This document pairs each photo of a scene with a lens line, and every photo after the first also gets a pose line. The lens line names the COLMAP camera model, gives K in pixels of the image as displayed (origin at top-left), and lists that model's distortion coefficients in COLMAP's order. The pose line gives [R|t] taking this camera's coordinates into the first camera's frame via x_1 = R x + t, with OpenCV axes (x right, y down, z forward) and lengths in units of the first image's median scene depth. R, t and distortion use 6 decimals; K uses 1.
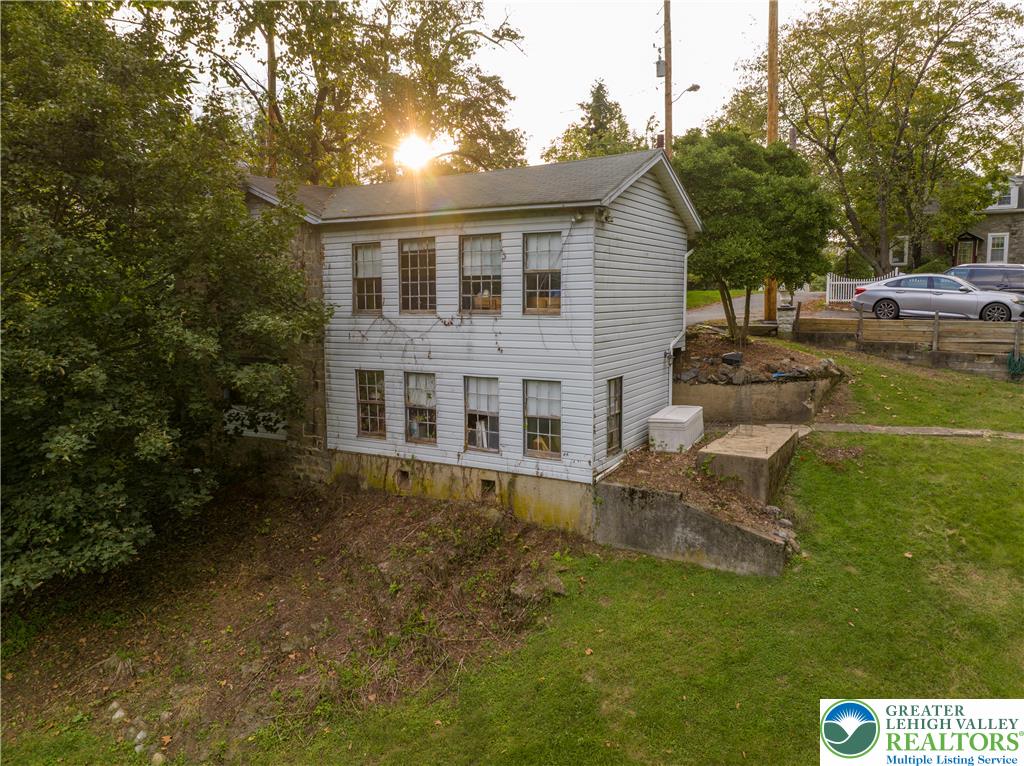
lens RADIAL K [[717.0, 0, 510.6], [0, 717.0, 385.7], [0, 0, 1]] dist [-0.037248, -0.005186]
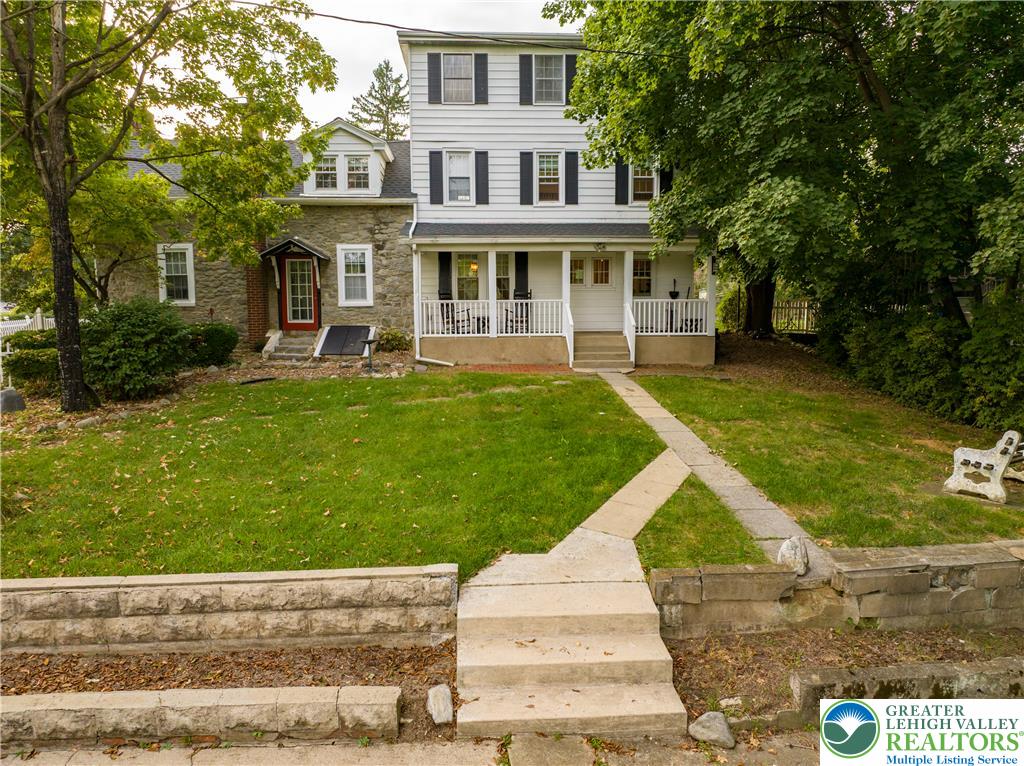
lens RADIAL K [[717.0, 0, 516.8], [0, 717.0, 402.9], [0, 0, 1]] dist [-0.037248, -0.005186]
pose [[0.842747, -0.075148, 0.533039, 0.513663], [0.062139, 0.997169, 0.042338, -0.118446], [-0.534712, -0.002558, 0.845031, 0.501561]]
